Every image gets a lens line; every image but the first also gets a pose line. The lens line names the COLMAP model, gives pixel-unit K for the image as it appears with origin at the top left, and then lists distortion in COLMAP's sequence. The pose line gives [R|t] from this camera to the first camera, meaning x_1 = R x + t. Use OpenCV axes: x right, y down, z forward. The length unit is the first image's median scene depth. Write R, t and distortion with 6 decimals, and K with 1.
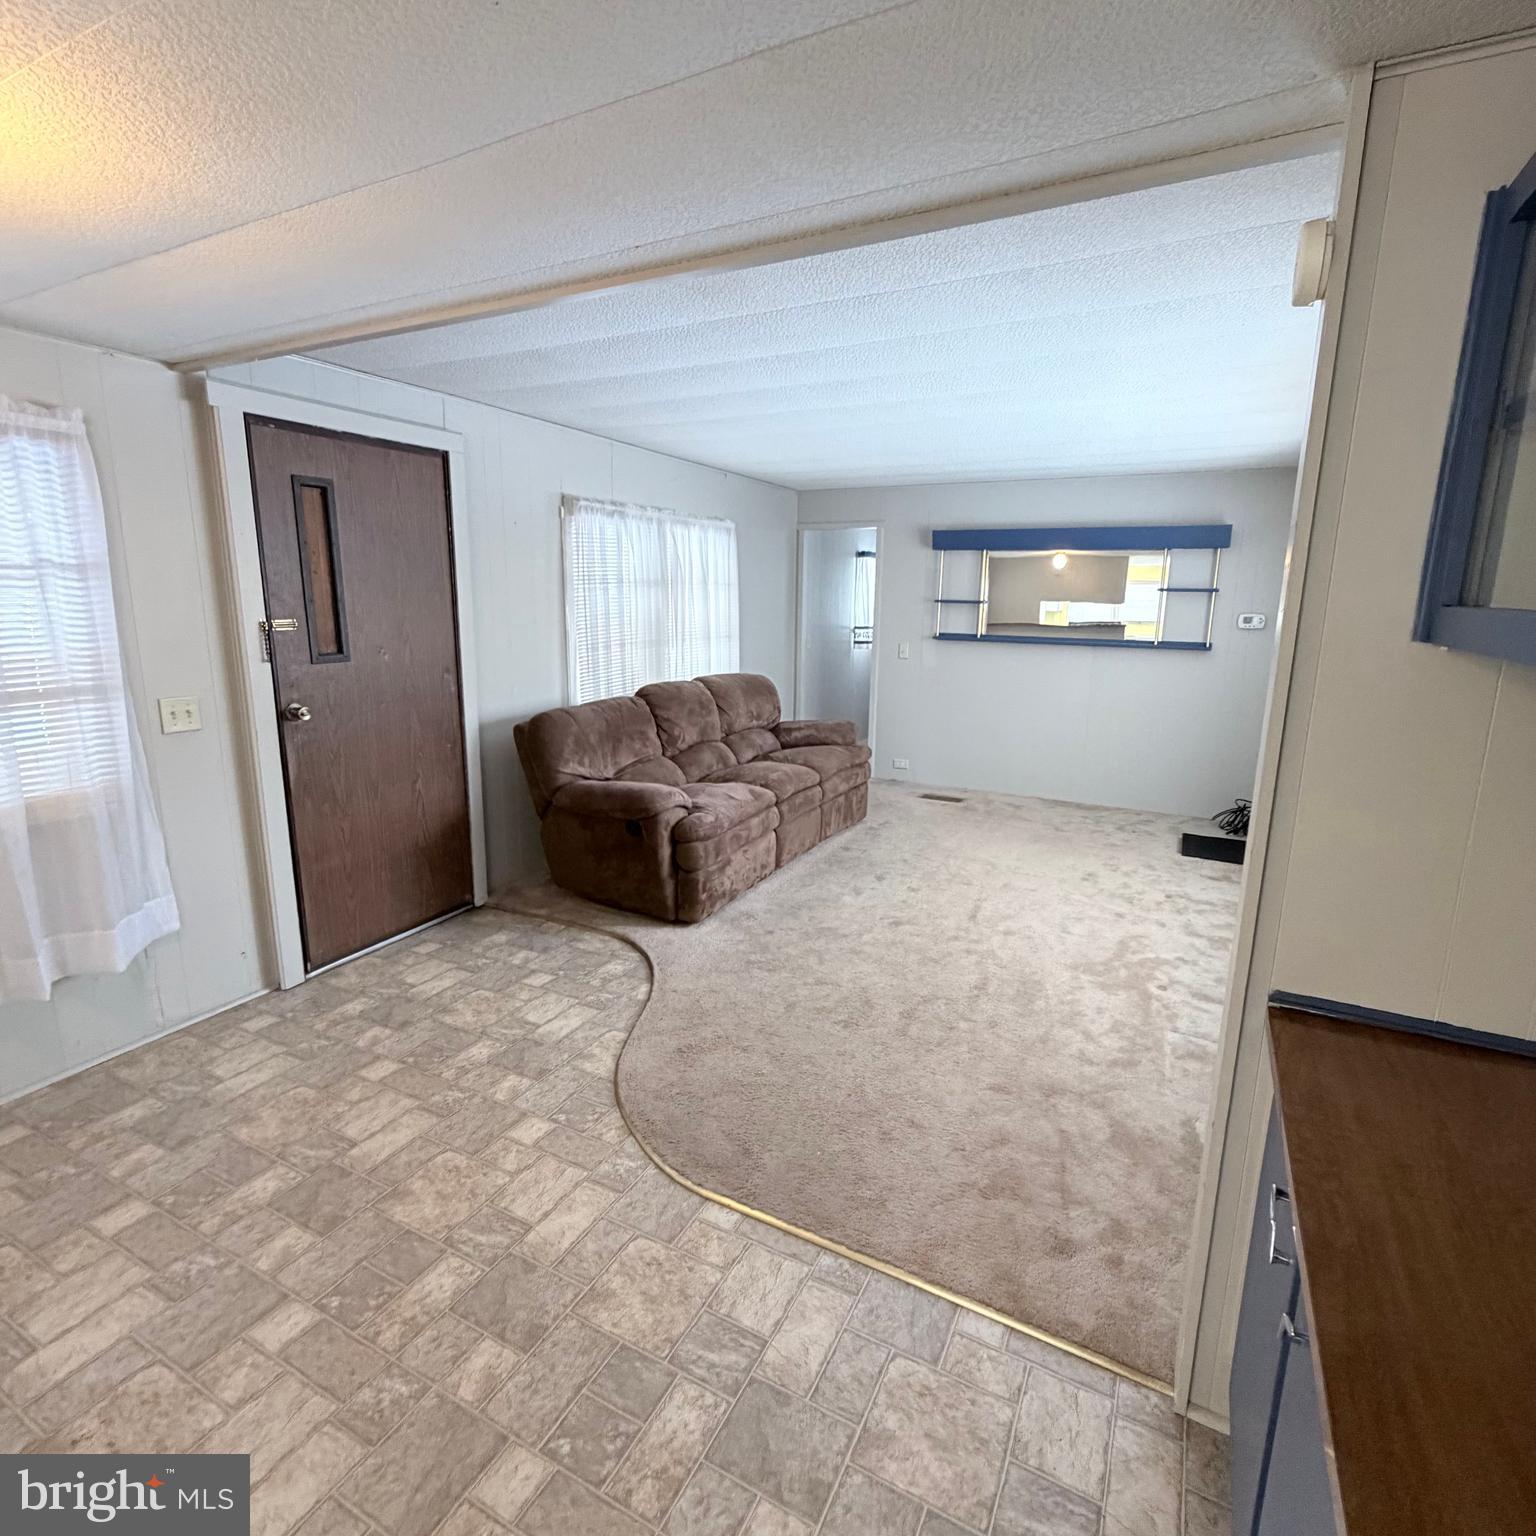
lens RADIAL K [[818.4, 0, 767.1], [0, 818.4, 765.7], [0, 0, 1]] dist [0.002686, -0.001682]
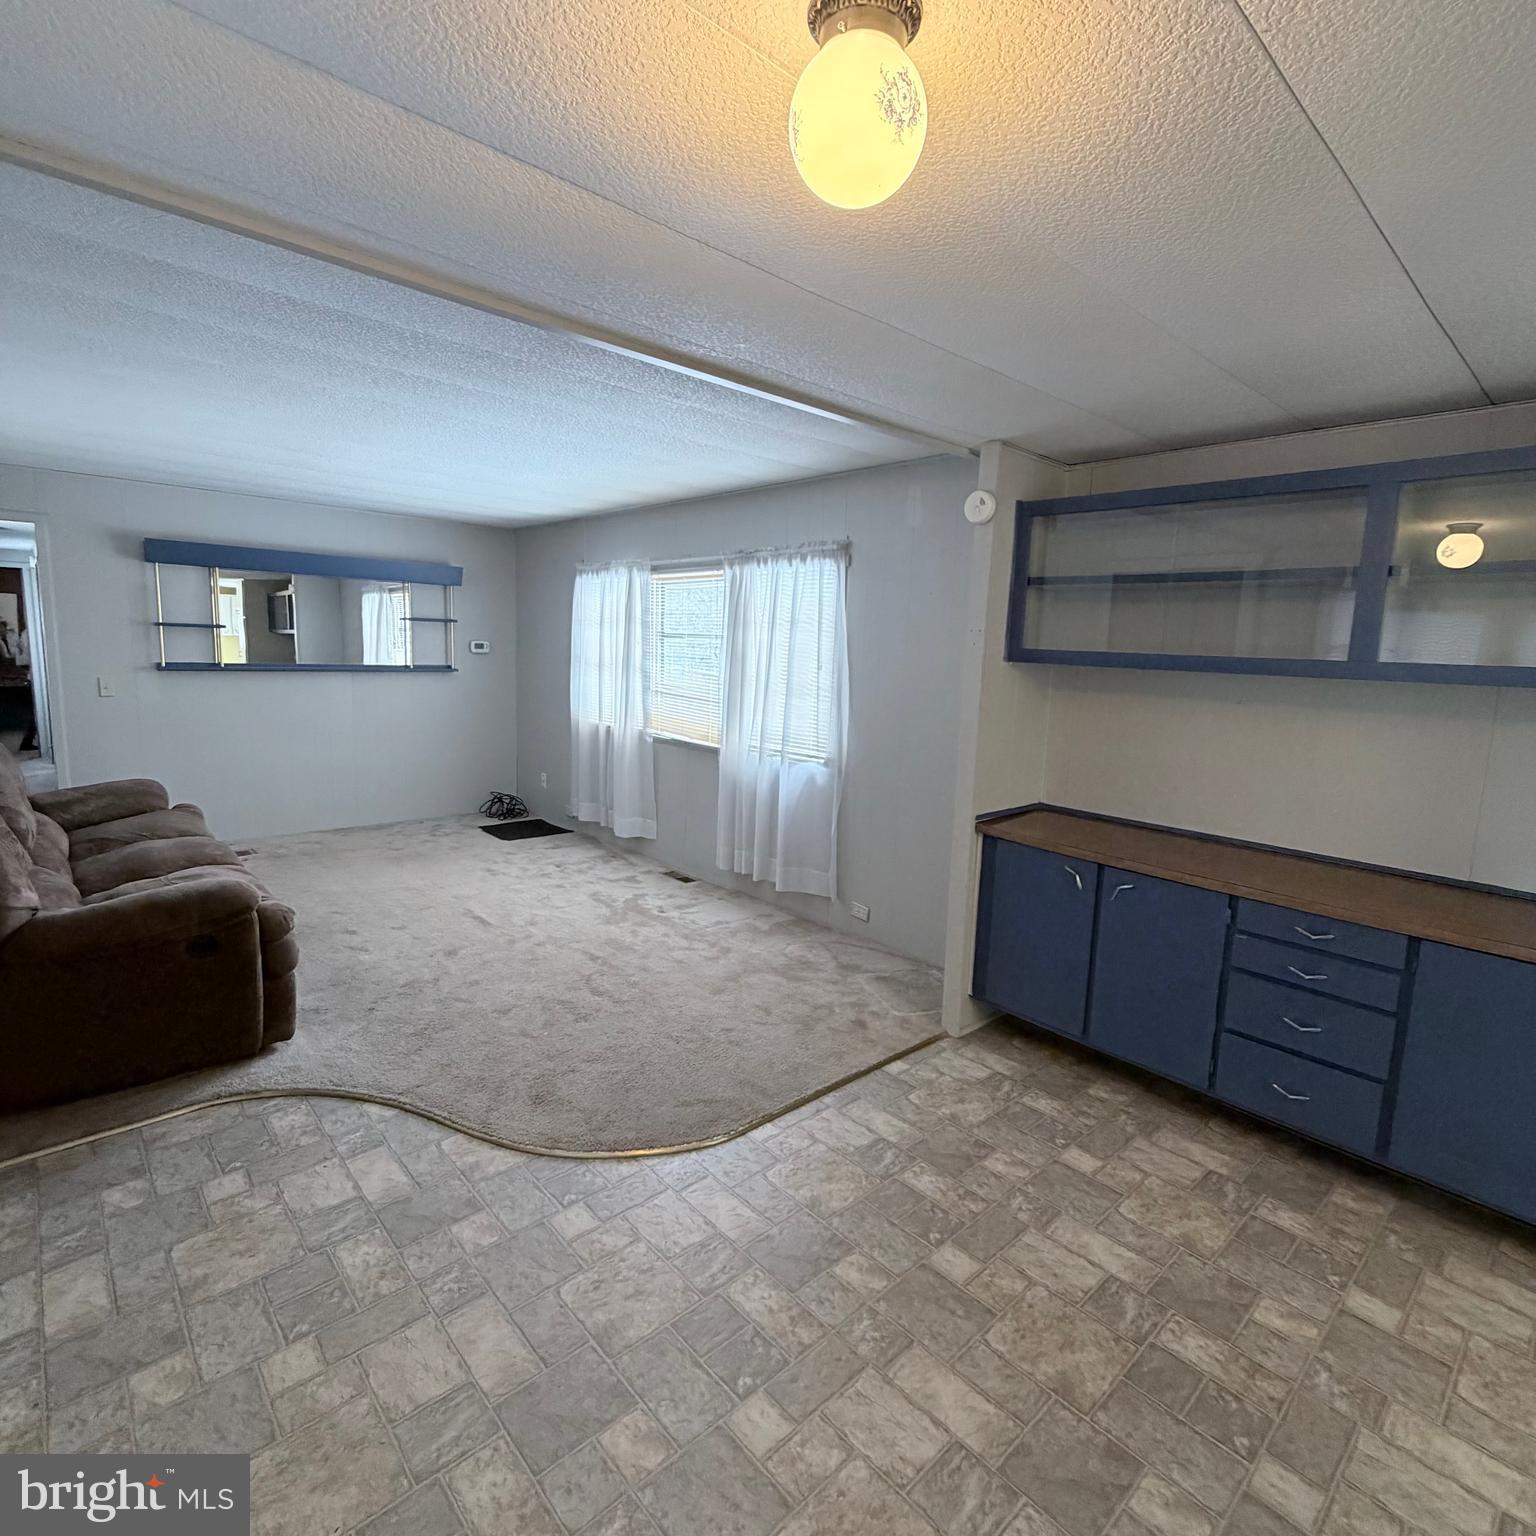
lens RADIAL K [[820.0, 0, 767.8], [0, 820.0, 765.8], [0, 0, 1]] dist [-0.001517, -0.000199]
pose [[0.340898, -0.143234, 0.929125, -0.556046], [0.166052, 0.981960, 0.090454, -0.052694], [-0.925319, 0.123447, 0.358532, 0.236415]]
